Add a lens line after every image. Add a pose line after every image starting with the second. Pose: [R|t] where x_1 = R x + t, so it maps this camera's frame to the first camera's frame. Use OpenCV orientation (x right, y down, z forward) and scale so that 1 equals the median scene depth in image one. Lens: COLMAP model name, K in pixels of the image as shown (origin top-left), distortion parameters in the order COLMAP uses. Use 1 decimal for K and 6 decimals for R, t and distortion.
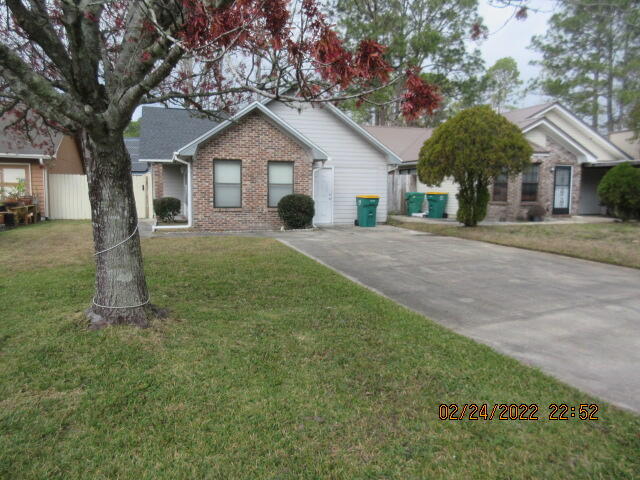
lens RADIAL K [[475.3, 0, 319.3], [0, 475.3, 240.8], [0, 0, 1]] dist [-0.010876, 0.009095]
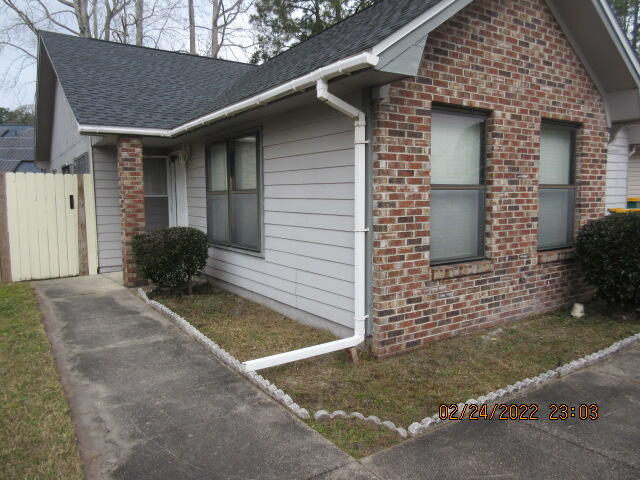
lens RADIAL K [[475.3, 0, 319.3], [0, 475.3, 243.3], [0, 0, 1]] dist [-0.010876, 0.009095]
pose [[0.963554, -0.047191, 0.263320, -0.361355], [0.048697, 0.998813, 0.000807, -0.086955], [-0.263046, 0.012045, 0.964708, 0.718001]]
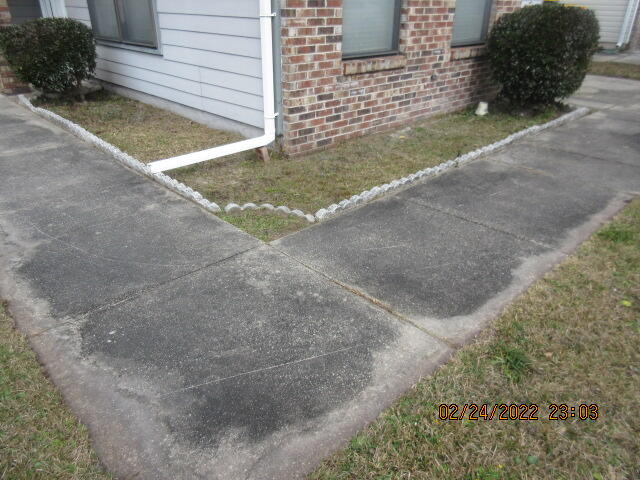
lens RADIAL K [[475.3, 0, 319.5], [0, 475.3, 242.6], [0, 0, 1]] dist [-0.010876, 0.009095]
pose [[0.904419, -0.199625, 0.377063, -0.357021], [0.046200, 0.924412, 0.378588, -0.076128], [-0.424137, -0.324982, 0.845278, 0.719021]]
